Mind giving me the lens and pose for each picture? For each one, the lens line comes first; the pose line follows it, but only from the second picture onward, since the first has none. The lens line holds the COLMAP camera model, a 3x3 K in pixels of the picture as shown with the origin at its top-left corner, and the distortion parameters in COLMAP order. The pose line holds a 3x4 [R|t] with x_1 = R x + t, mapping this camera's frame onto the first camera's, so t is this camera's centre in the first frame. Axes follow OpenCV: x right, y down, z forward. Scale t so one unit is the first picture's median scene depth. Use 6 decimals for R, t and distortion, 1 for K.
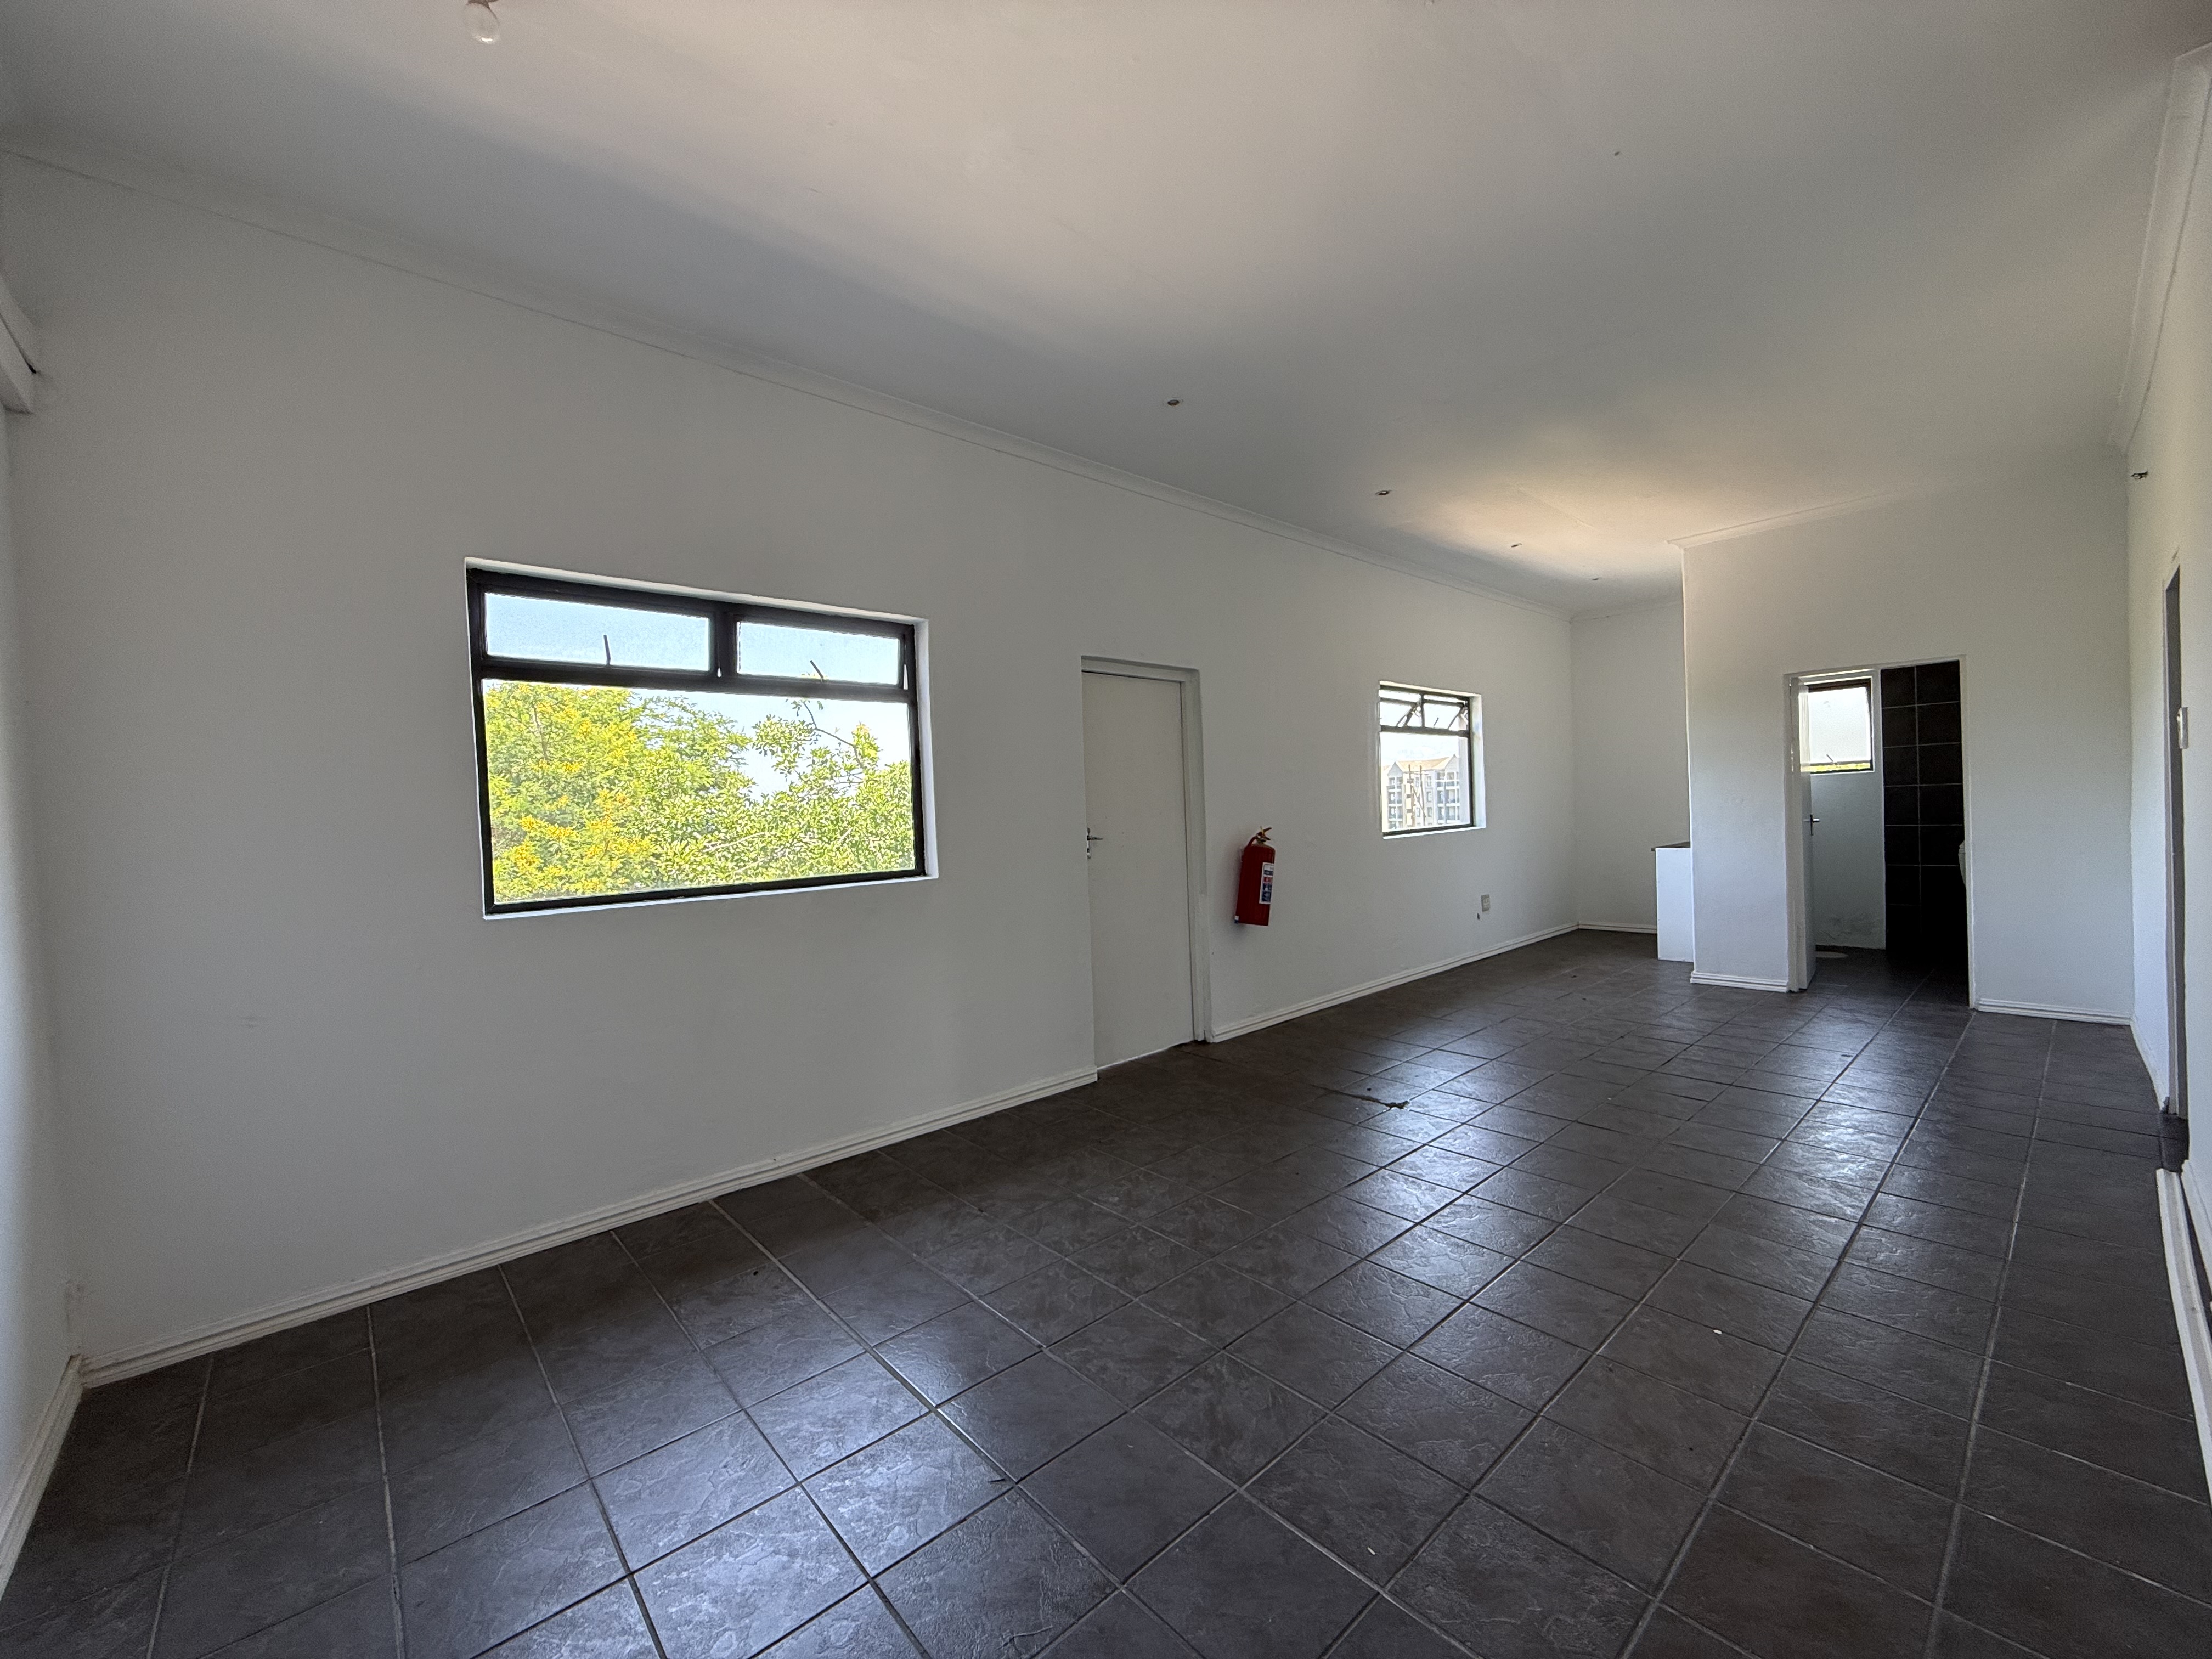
lens RADIAL K [[883.0, 0, 1110.6], [0, 883.0, 832.3], [0, 0, 1]] dist [-0.001890, 0.000552]
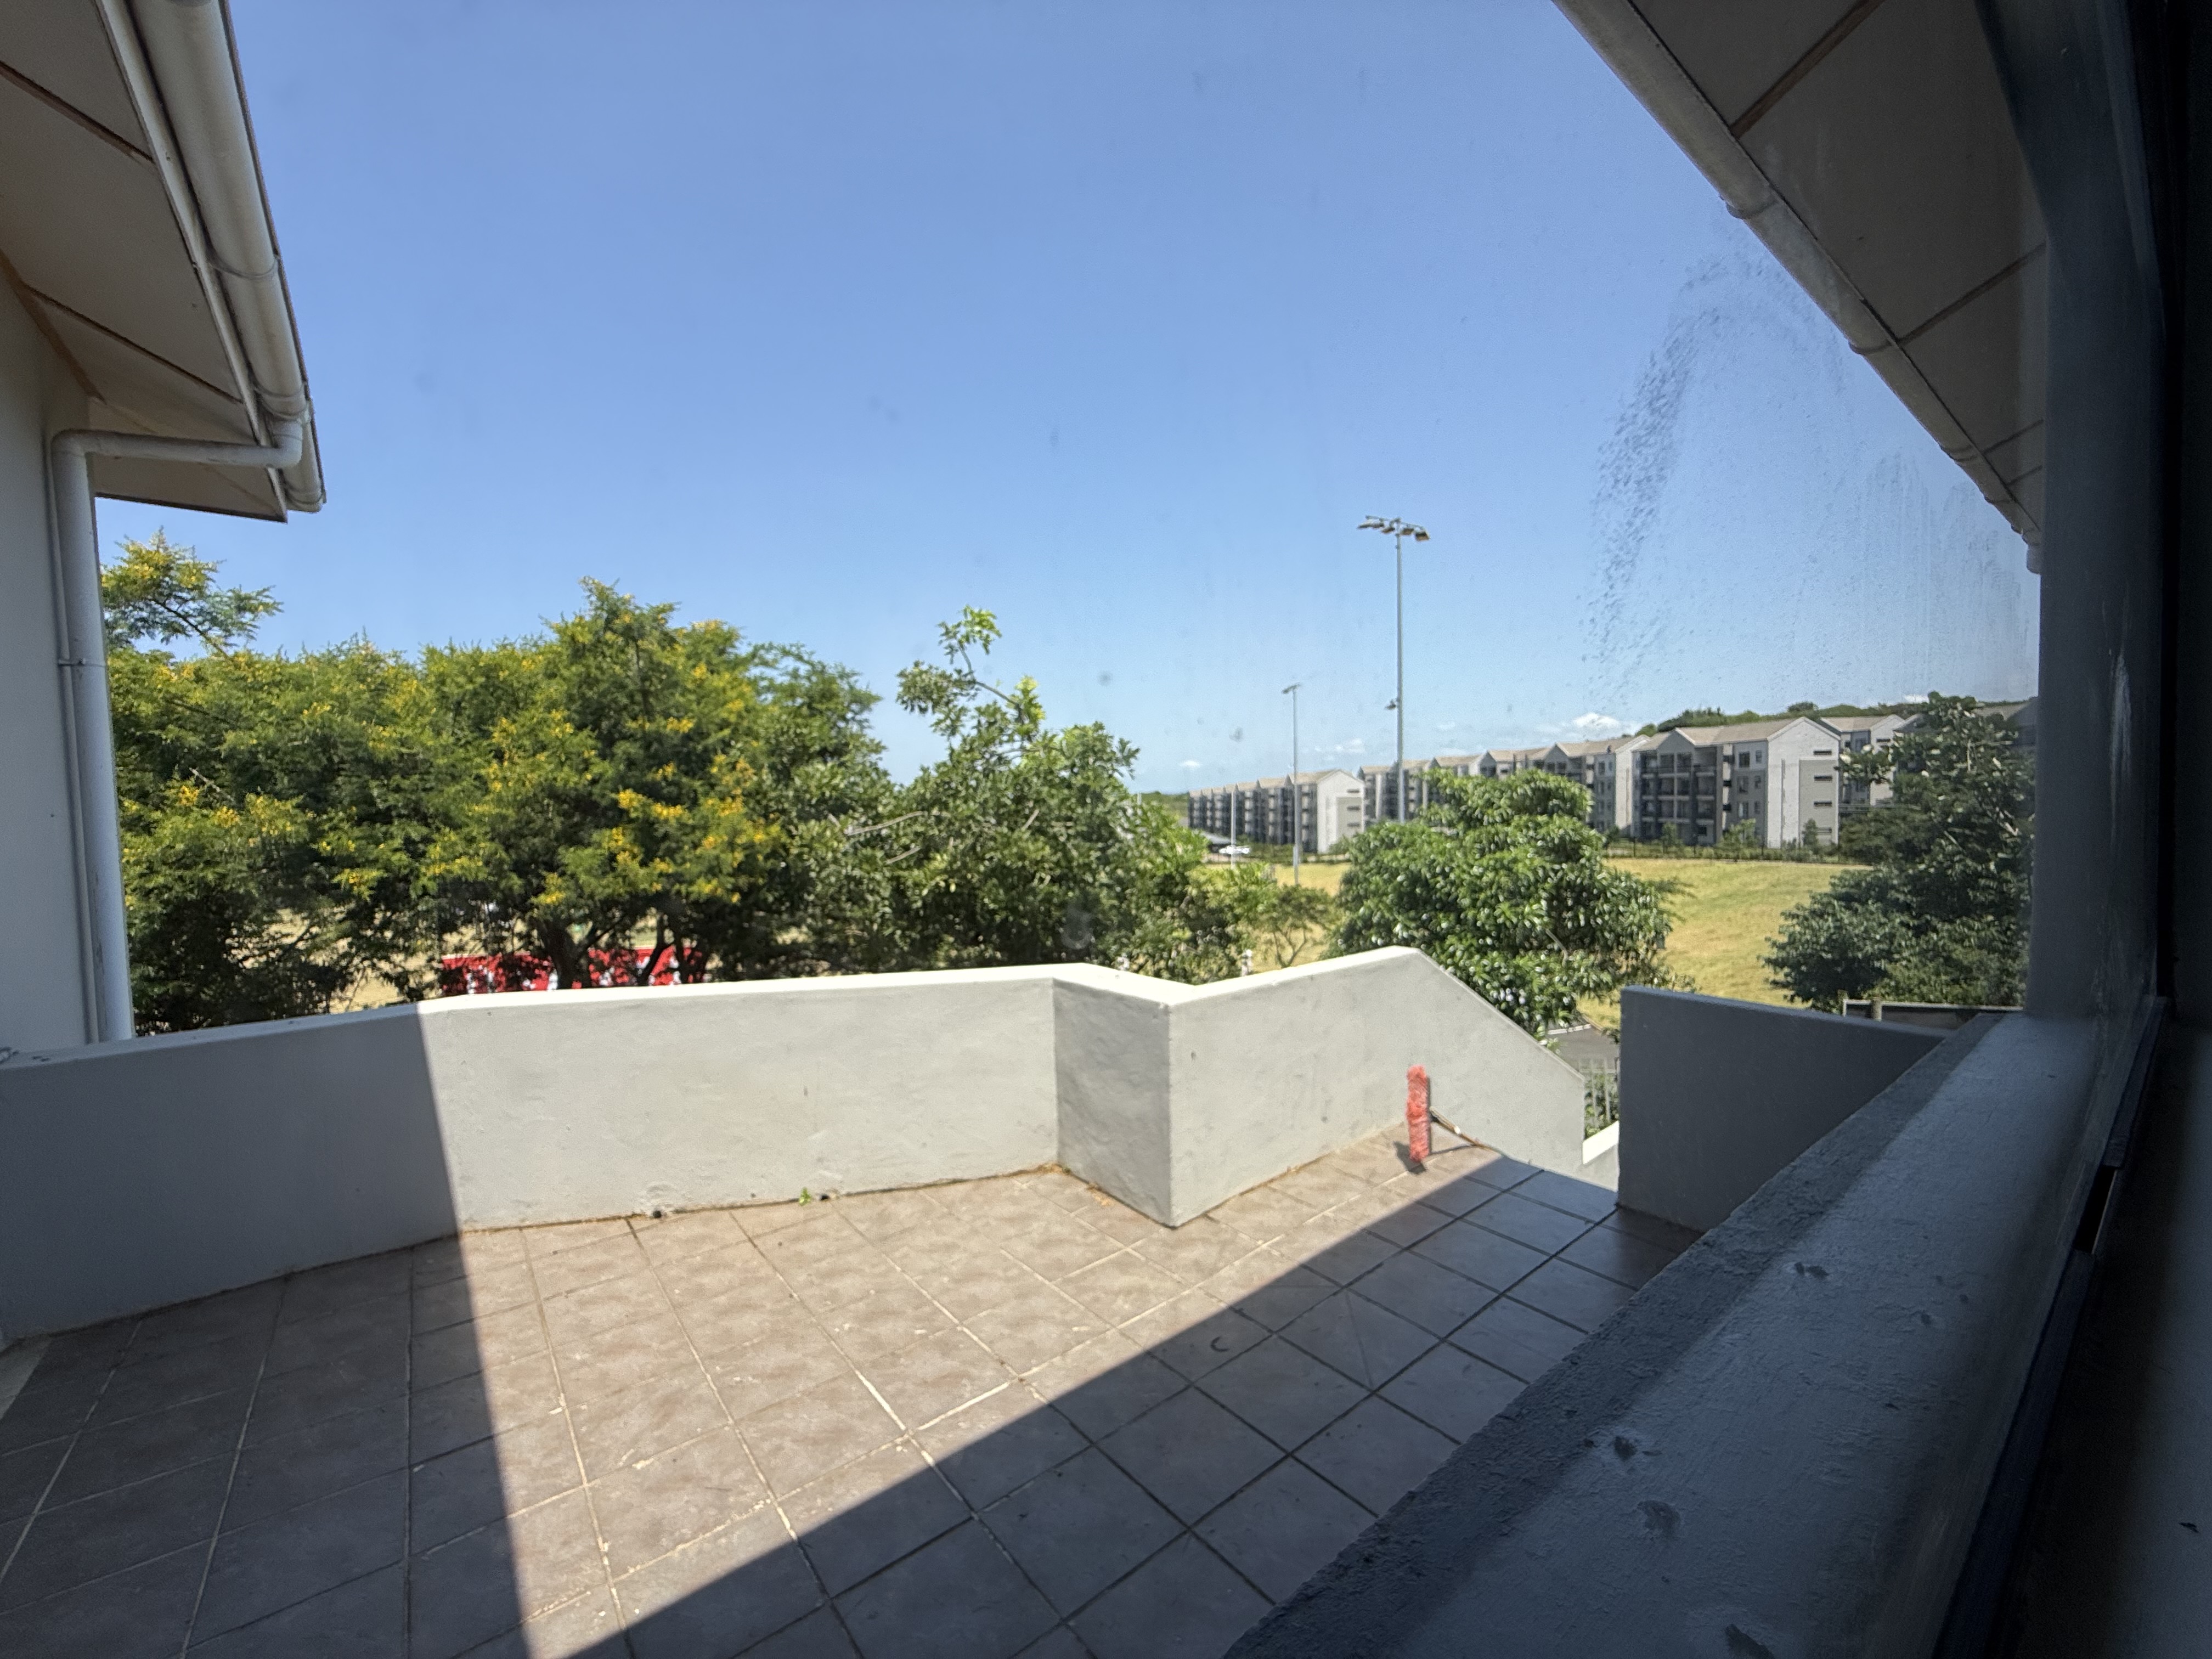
lens RADIAL K [[883.0, 0, 1106.4], [0, 883.0, 827.2], [0, 0, 1]] dist [-0.001890, 0.000552]
pose [[0.997415, 0.020514, -0.068866, -0.172048], [-0.018947, 0.999548, 0.023340, -0.008293], [0.069313, -0.021975, 0.997353, 0.241538]]
